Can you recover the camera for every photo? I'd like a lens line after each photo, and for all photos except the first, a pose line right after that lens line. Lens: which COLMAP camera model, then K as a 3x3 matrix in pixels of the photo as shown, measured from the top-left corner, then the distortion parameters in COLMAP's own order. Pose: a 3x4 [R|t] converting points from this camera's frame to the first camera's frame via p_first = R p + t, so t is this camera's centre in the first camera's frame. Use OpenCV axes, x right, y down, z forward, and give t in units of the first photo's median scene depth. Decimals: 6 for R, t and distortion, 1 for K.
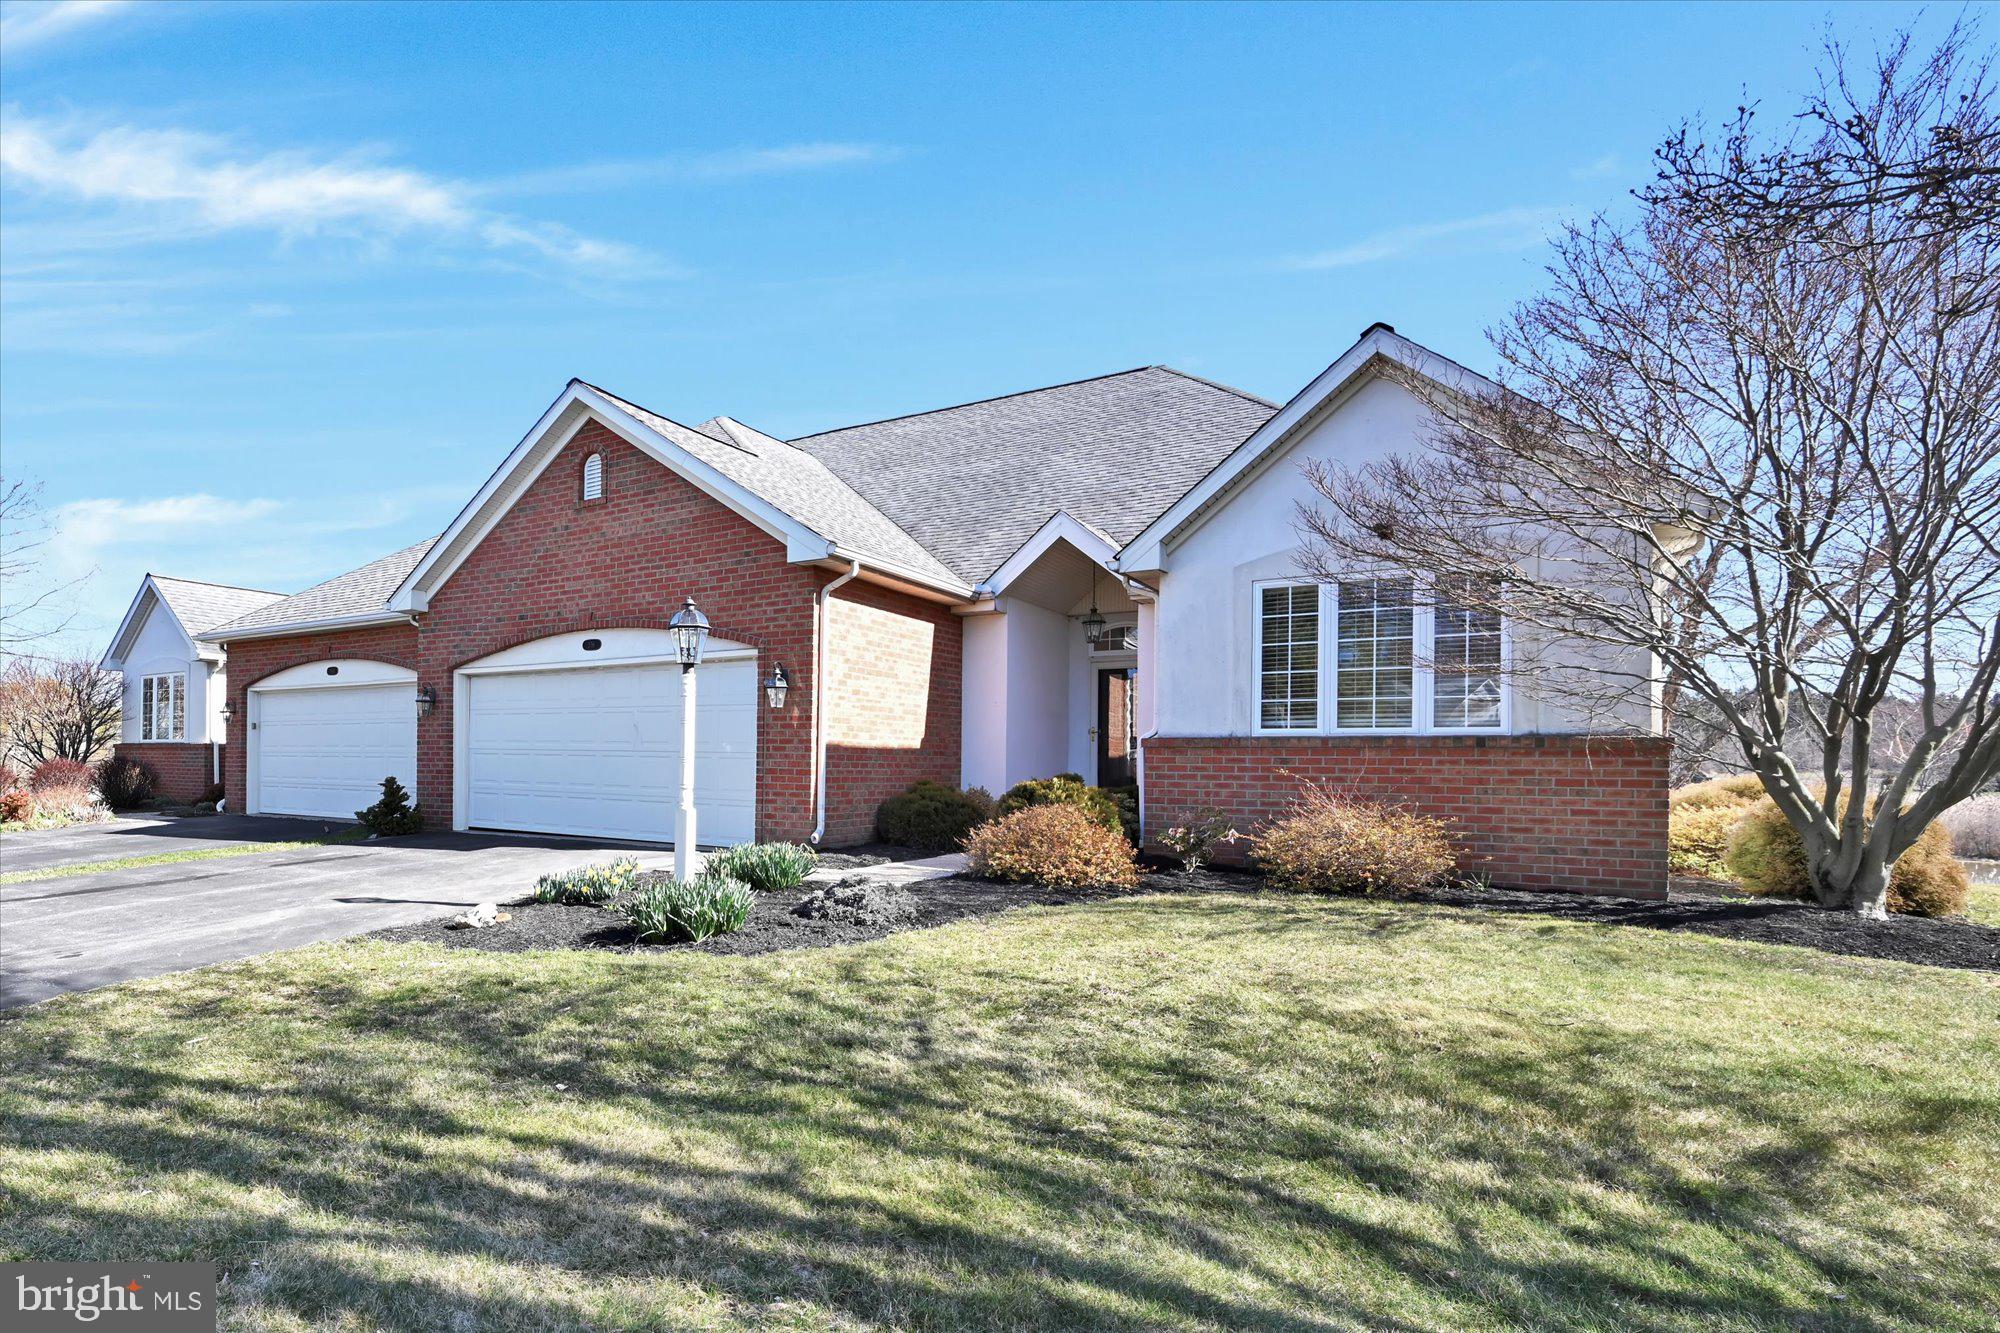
lens RADIAL K [[789.1, 0, 1000.0], [0, 789.1, 666.5], [0, 0, 1]] dist [0.000219, 0.000018]
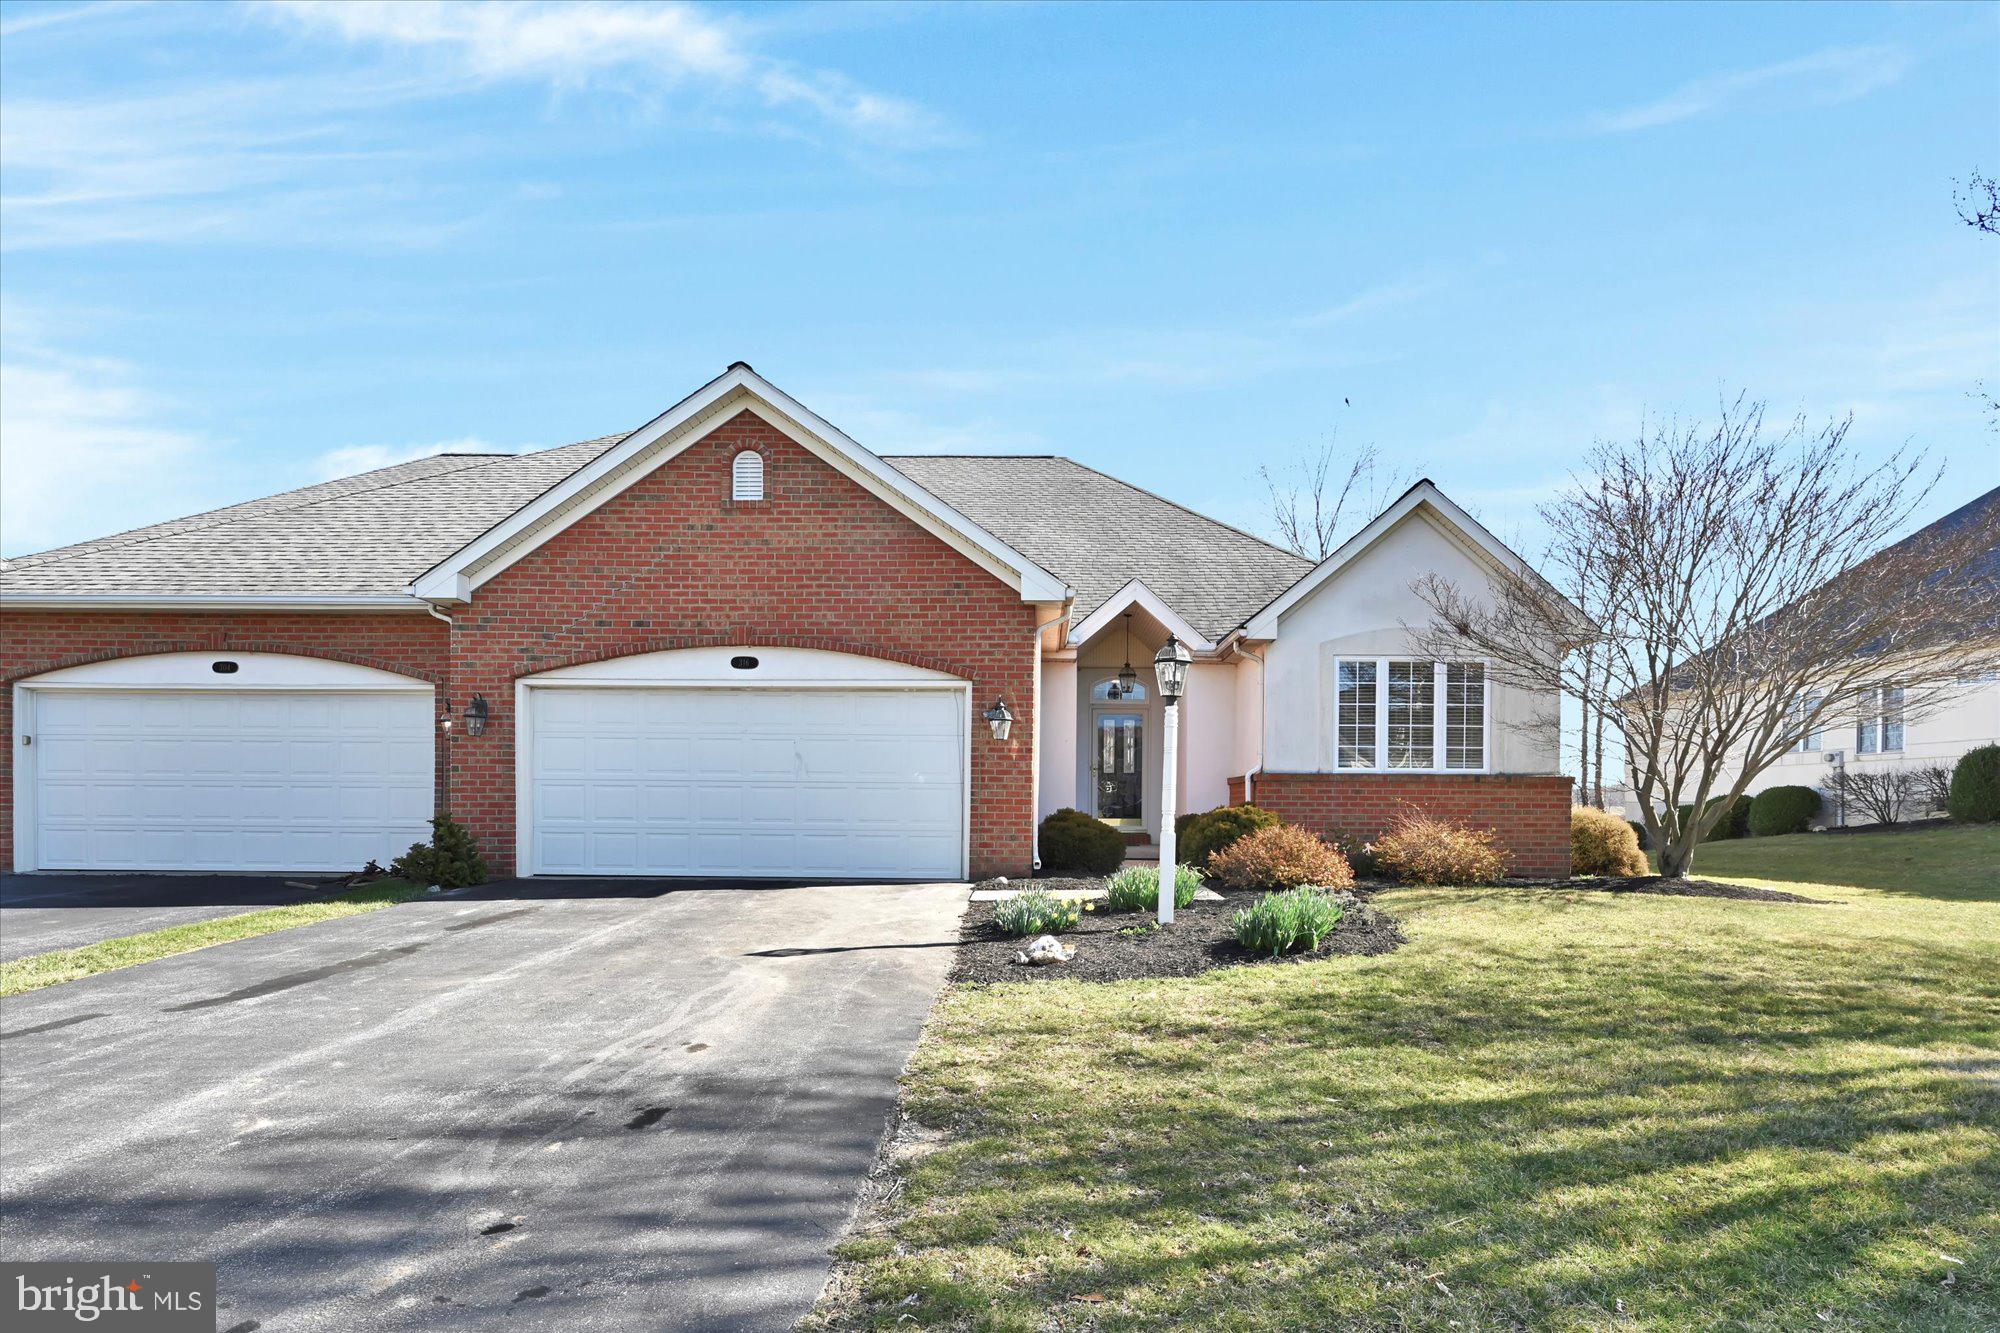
lens RADIAL K [[711.7, 0, 999.7], [0, 711.7, 716.7], [0, 0, 1]] dist [-0.002032, 0.000035]
pose [[0.902967, 0.046454, 0.427192, -0.666794], [-0.049142, 0.998781, -0.004739, 0.026377], [-0.426891, -0.016714, 0.904148, 0.158338]]
